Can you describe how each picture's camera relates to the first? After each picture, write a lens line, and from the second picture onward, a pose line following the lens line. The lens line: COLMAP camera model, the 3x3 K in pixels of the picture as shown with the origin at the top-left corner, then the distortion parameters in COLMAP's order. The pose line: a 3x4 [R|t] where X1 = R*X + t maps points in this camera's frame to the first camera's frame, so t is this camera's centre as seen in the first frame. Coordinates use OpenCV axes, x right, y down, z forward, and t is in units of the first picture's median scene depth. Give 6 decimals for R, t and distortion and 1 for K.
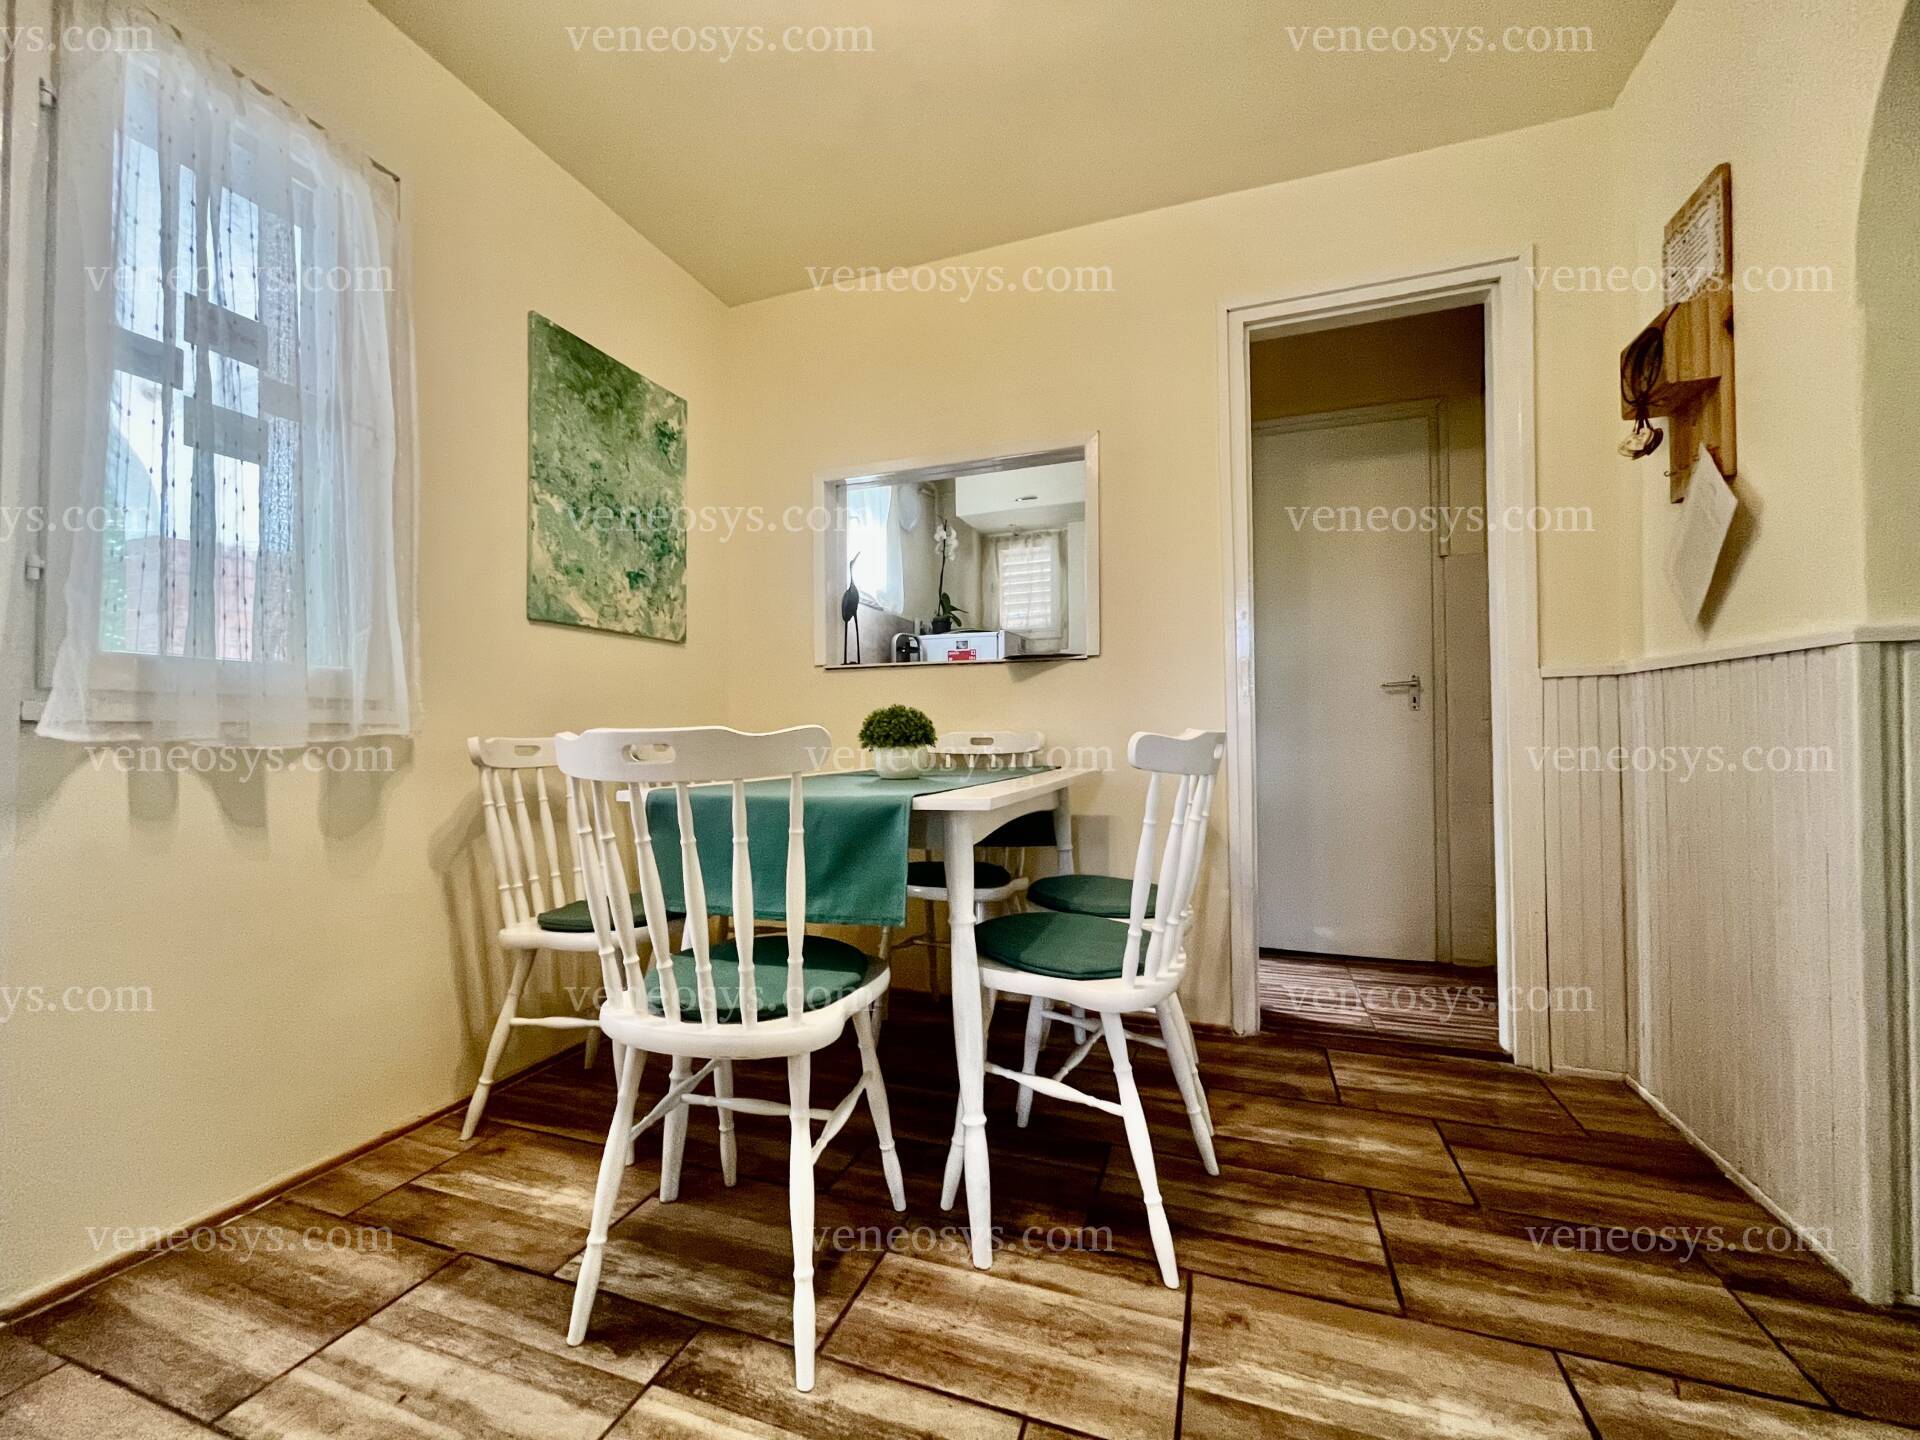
lens RADIAL K [[776.5, 0, 956.5], [0, 776.5, 724.2], [0, 0, 1]] dist [-0.001912, -0.000398]
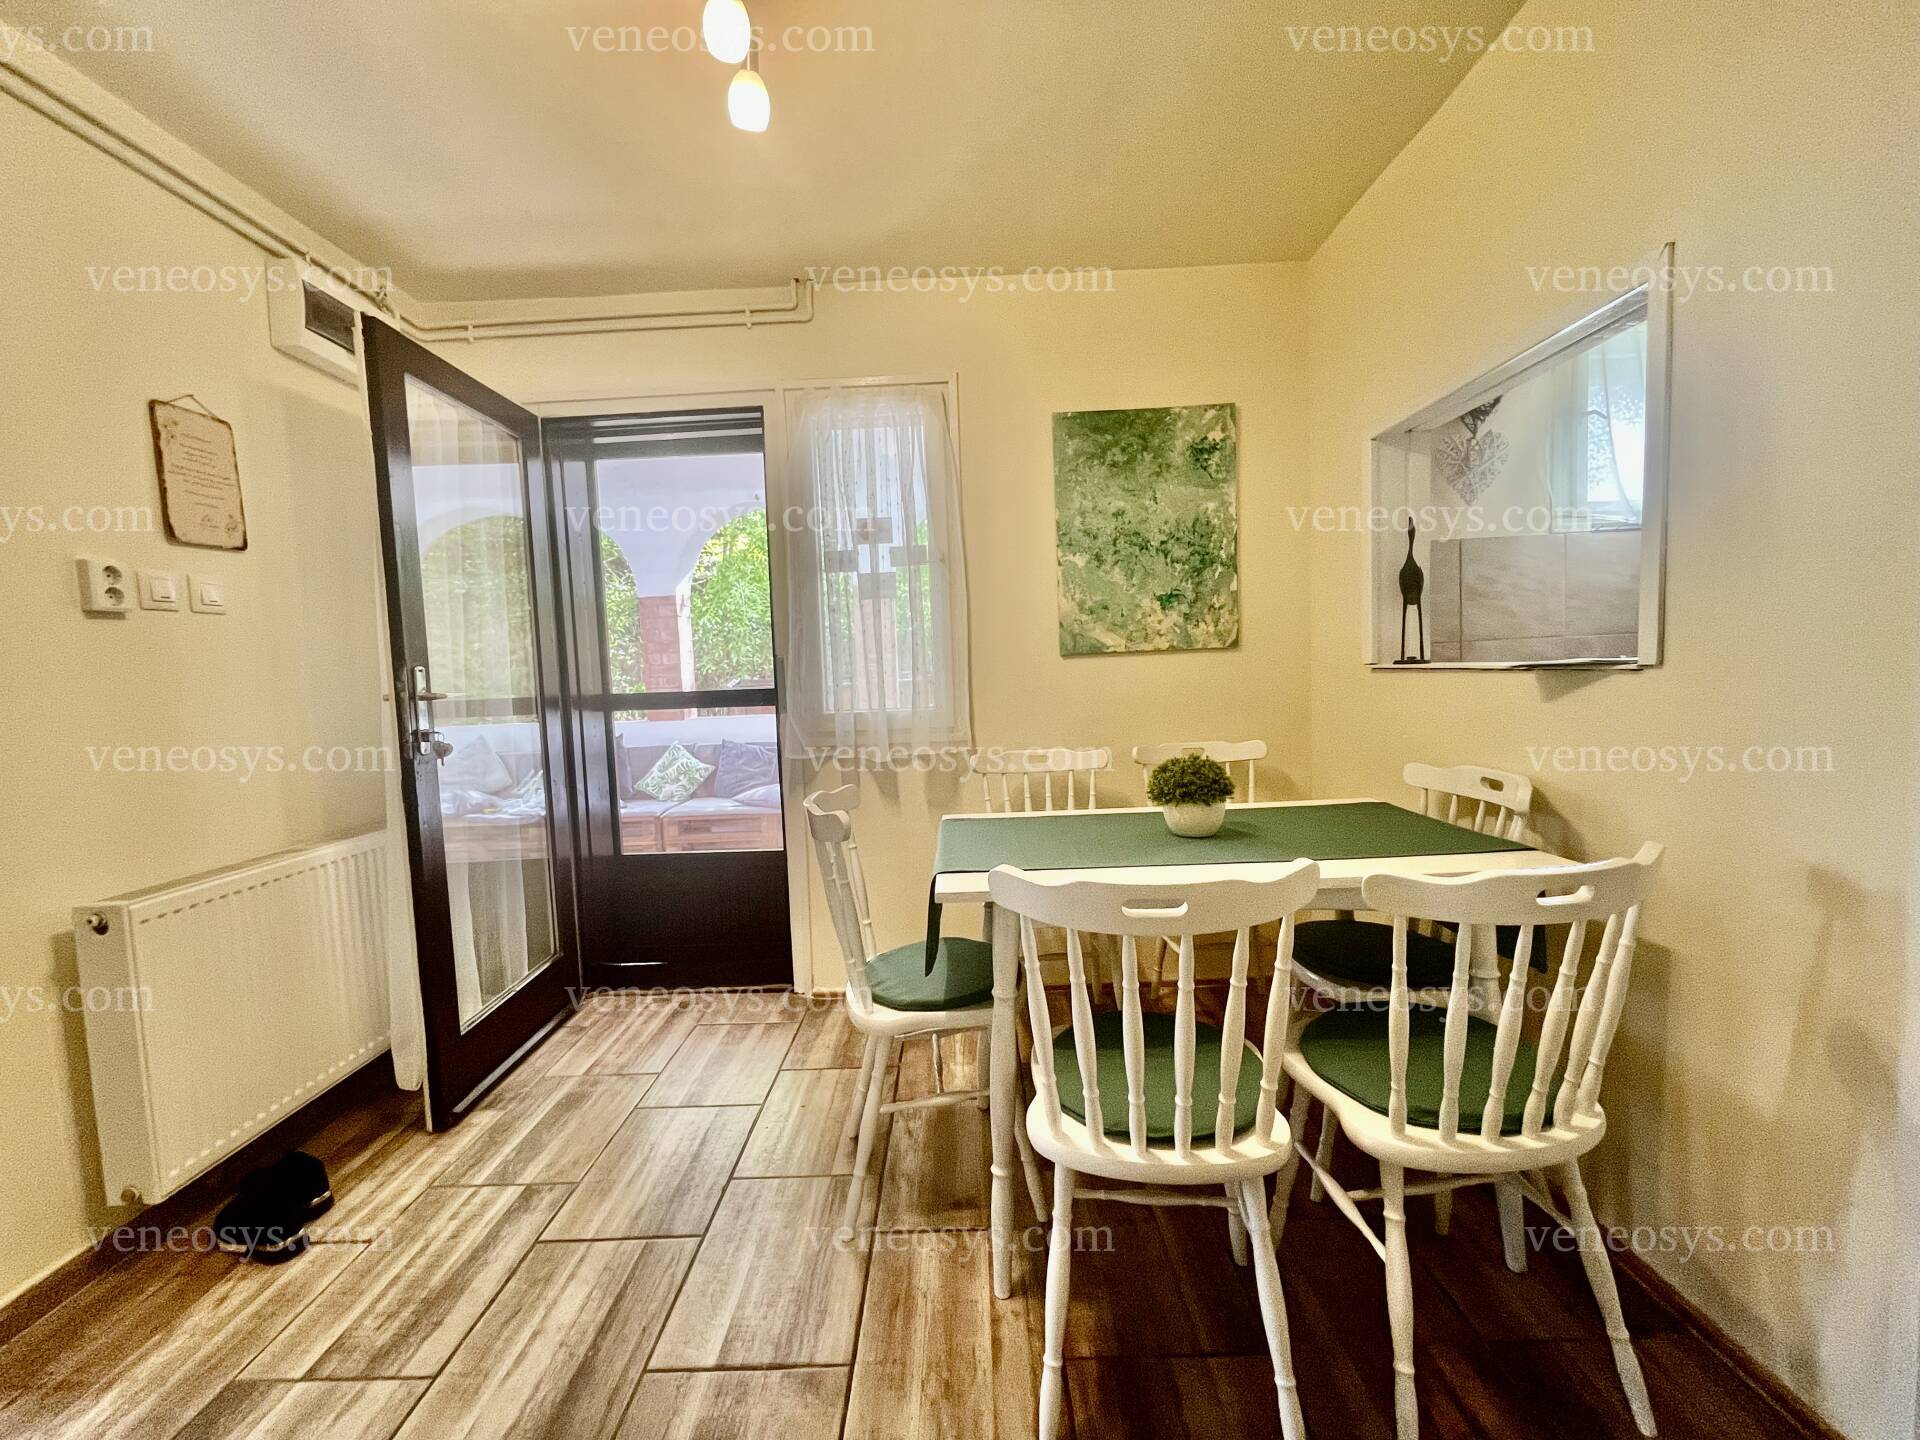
lens RADIAL K [[776.5, 0, 957.0], [0, 776.5, 724.9], [0, 0, 1]] dist [-0.001912, -0.000398]
pose [[0.327667, 0.064527, -0.942587, 0.565662], [0.053206, 0.994821, 0.086599, -0.125768], [0.943294, -0.078527, 0.322537, 0.353710]]
